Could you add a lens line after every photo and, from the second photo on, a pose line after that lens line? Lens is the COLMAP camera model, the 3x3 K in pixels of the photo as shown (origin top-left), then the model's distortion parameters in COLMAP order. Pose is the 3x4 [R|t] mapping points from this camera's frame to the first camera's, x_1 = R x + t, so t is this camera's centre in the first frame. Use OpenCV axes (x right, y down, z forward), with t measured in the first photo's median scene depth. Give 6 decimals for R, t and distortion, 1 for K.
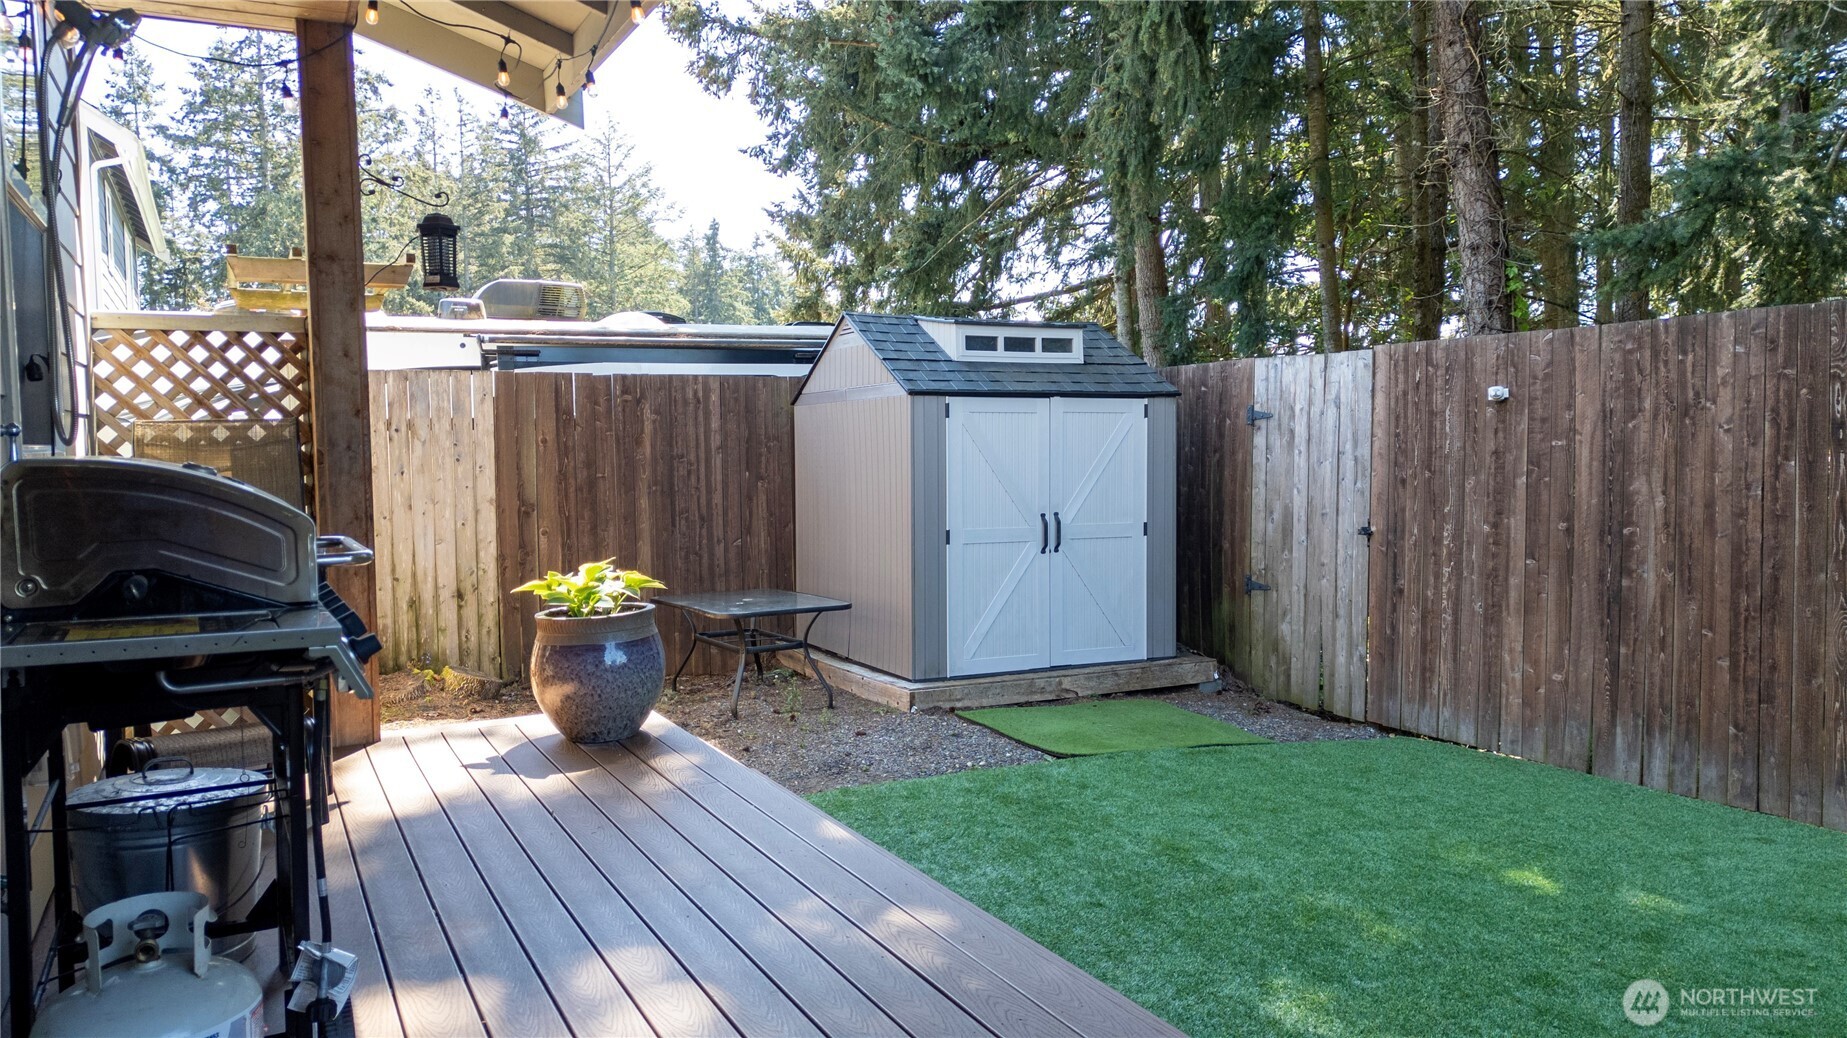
lens RADIAL K [[1280.7, 0, 927.5], [0, 1280.7, 515.5], [0, 0, 1]] dist [0.036511, -0.000339]
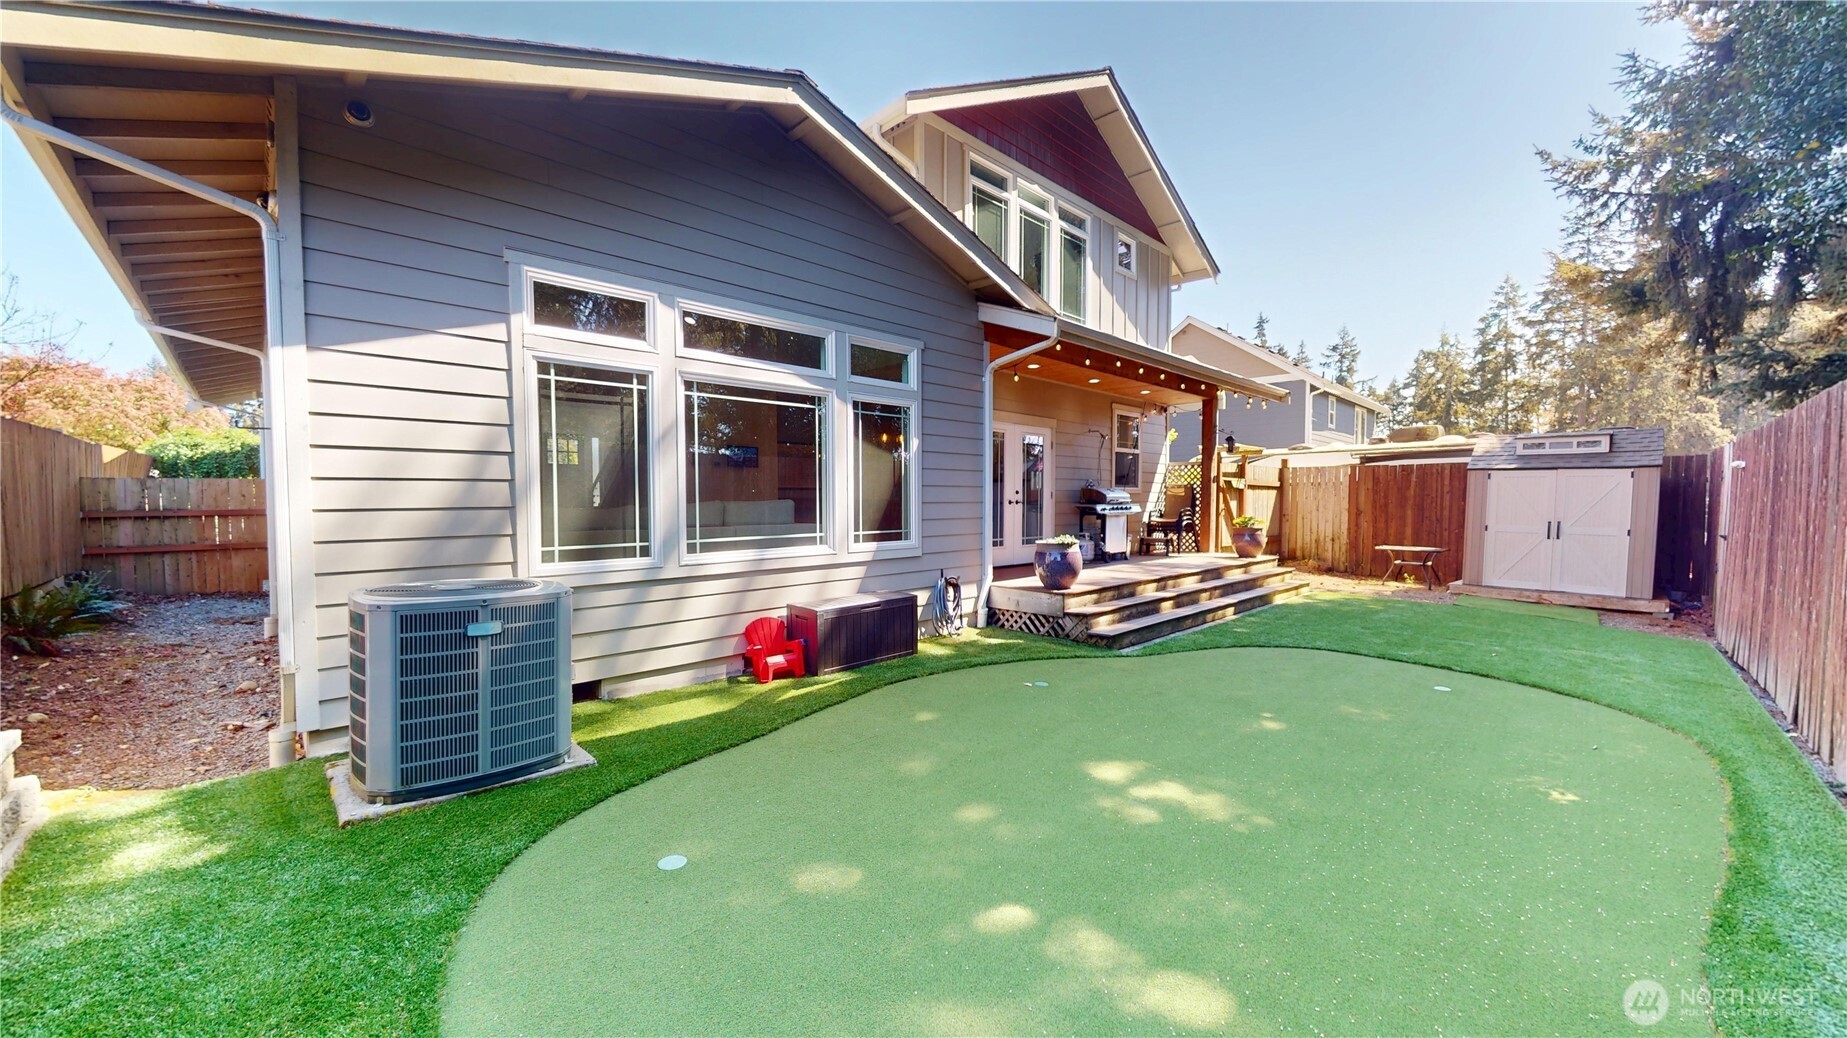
lens RADIAL K [[678.4, 0, 929.0], [0, 678.4, 514.2], [0, 0, 1]] dist [-0.002838, 0.000260]
pose [[0.296016, 0.036953, -0.954468, 0.826317], [-0.064850, 0.997723, 0.018515, 0.032185], [0.952979, 0.056416, 0.297738, -0.352621]]
